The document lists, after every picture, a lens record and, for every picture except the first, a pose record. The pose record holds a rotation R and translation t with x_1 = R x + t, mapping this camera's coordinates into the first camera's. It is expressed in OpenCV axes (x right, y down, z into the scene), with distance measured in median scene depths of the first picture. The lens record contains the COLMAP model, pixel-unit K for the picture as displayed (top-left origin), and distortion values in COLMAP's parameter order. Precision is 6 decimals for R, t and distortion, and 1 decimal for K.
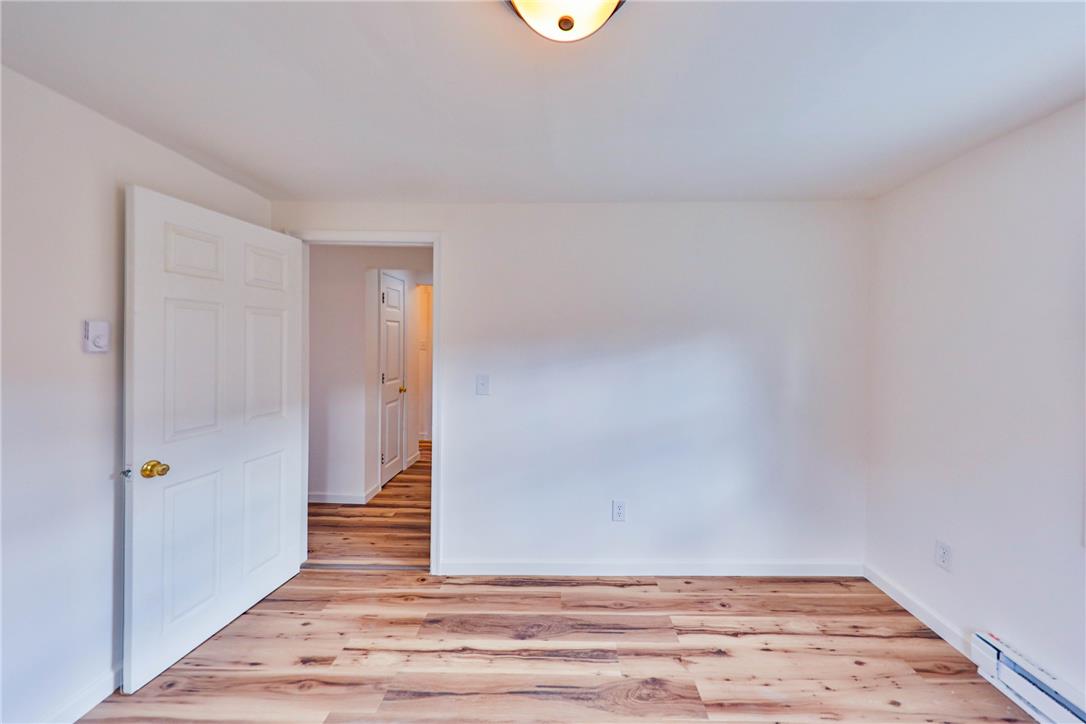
lens RADIAL K [[381.8, 0, 536.1], [0, 381.8, 352.7], [0, 0, 1]] dist [0.011209, -0.003880]
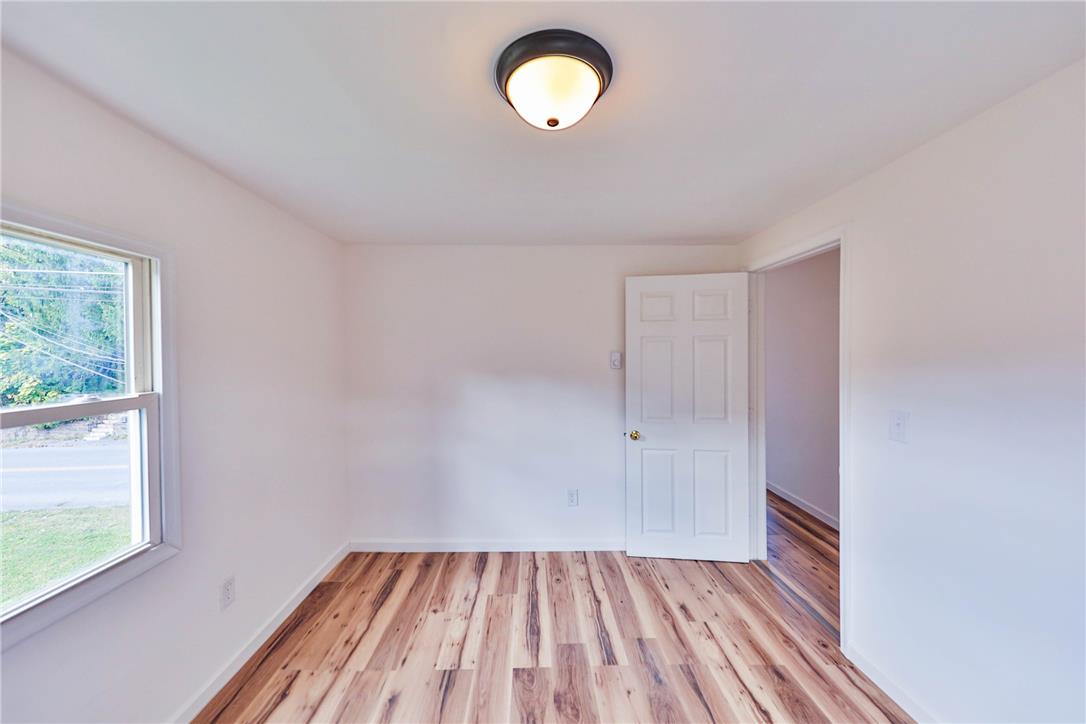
lens RADIAL K [[381.8, 0, 544.6], [0, 381.8, 367.3], [0, 0, 1]] dist [0.011209, -0.003880]
pose [[0.074737, 0.018119, -0.997039, 0.570787], [-0.015849, 0.999730, 0.016979, -0.024974], [0.997077, 0.014533, 0.075004, 0.369969]]
